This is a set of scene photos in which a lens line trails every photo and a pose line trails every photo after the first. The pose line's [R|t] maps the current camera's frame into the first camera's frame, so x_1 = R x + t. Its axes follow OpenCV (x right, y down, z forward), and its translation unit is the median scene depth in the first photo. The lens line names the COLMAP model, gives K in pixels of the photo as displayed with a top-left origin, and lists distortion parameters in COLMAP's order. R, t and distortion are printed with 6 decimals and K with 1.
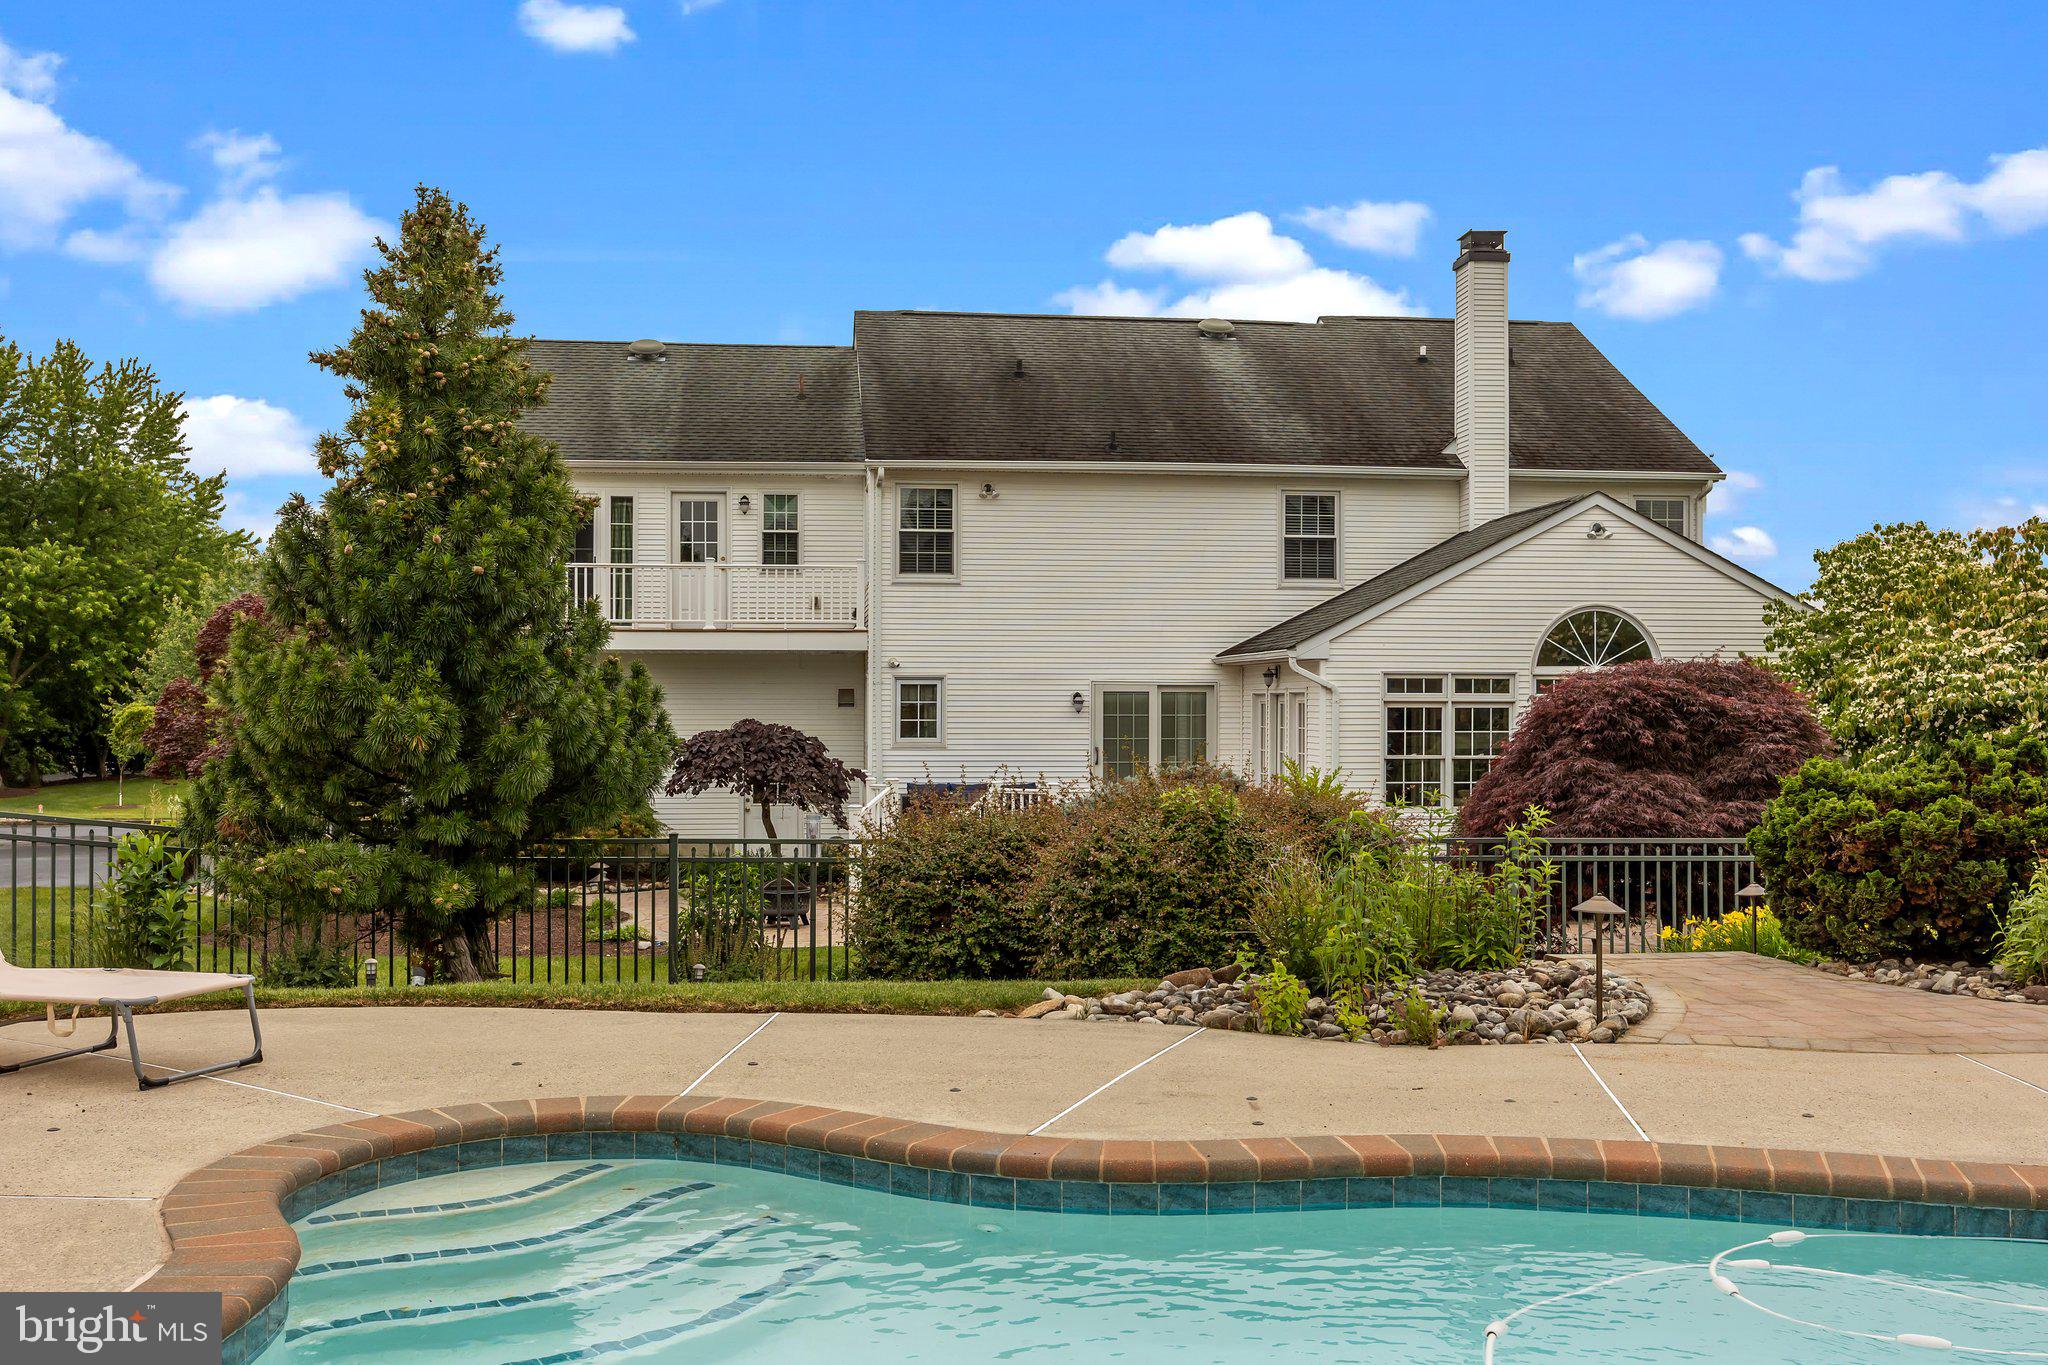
lens RADIAL K [[1955.8, 0, 1025.5], [0, 1955.8, 684.6], [0, 0, 1]] dist [0.002076, 0.000000]
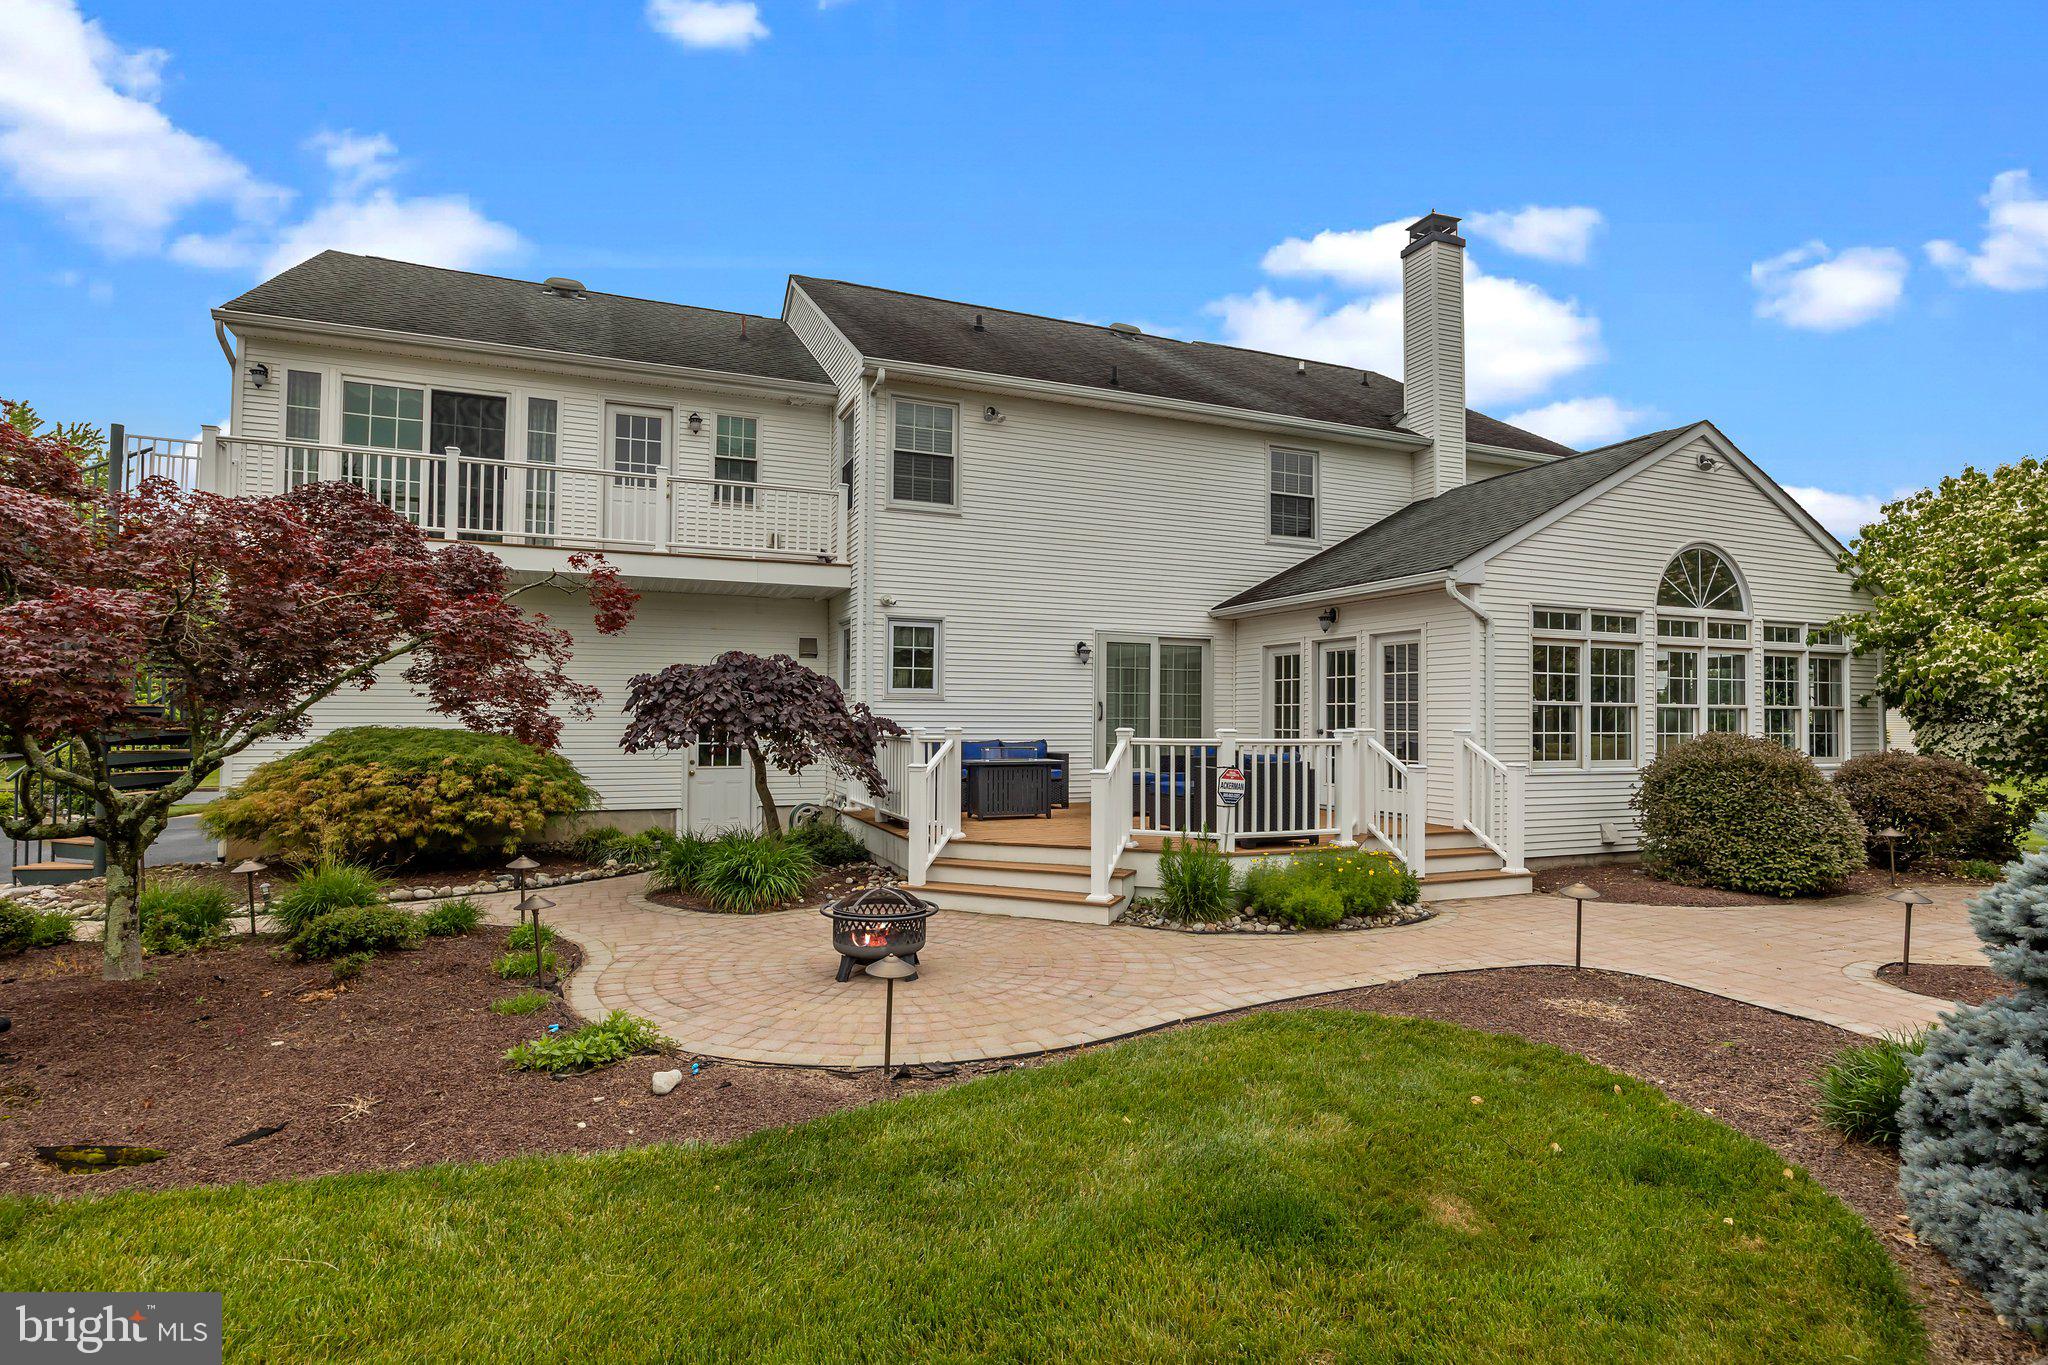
lens RADIAL K [[1008.8, 0, 1023.0], [0, 1008.8, 687.6], [0, 0, 1]] dist [-0.005172, -0.001605]
pose [[0.960911, 0.013117, 0.276546, -0.131138], [-0.007504, 0.999744, -0.021348, 0.035899], [-0.276756, 0.018438, 0.960763, 0.551403]]
